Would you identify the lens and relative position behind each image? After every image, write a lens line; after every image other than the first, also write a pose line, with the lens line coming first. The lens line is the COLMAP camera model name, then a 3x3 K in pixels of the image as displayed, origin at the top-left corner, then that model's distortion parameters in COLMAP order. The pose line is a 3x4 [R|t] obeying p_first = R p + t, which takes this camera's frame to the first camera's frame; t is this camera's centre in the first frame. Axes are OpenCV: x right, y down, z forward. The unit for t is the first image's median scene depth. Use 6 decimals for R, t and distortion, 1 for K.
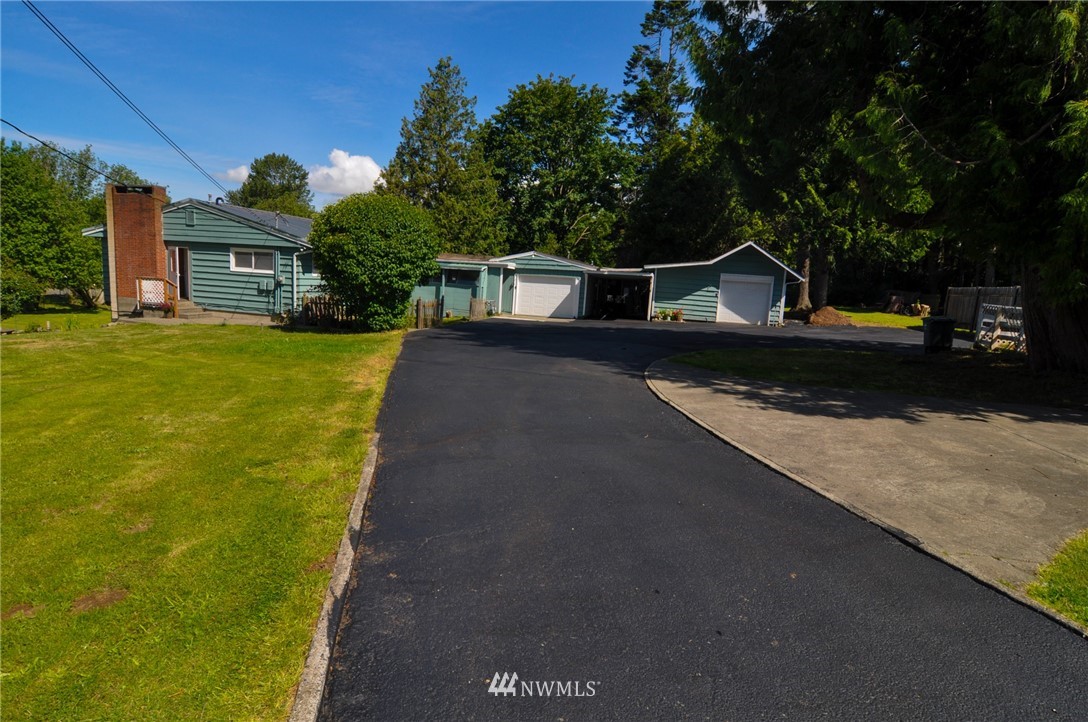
lens RADIAL K [[578.8, 0, 541.8], [0, 578.8, 361.8], [0, 0, 1]] dist [-0.007628, -0.001245]
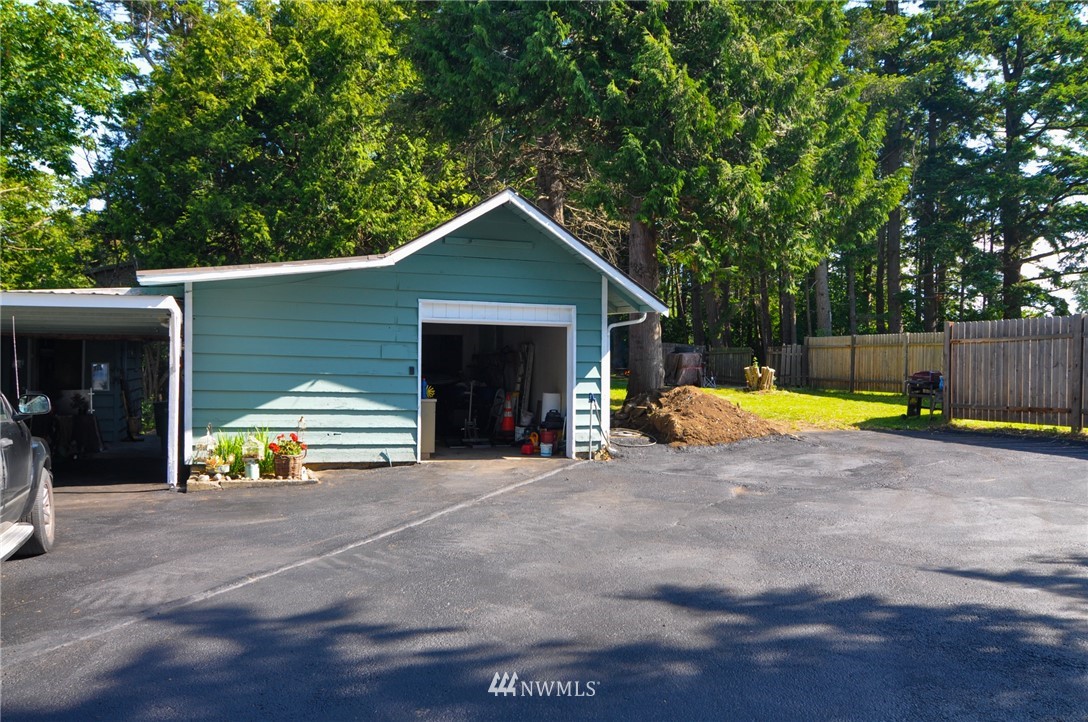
lens RADIAL K [[884.1, 0, 543.2], [0, 884.1, 361.4], [0, 0, 1]] dist [-0.002663, -0.002459]
pose [[0.845962, -0.047815, 0.531095, 0.120278], [0.112158, 0.989647, -0.089554, -0.073259], [-0.521315, 0.135326, 0.842566, 0.587851]]
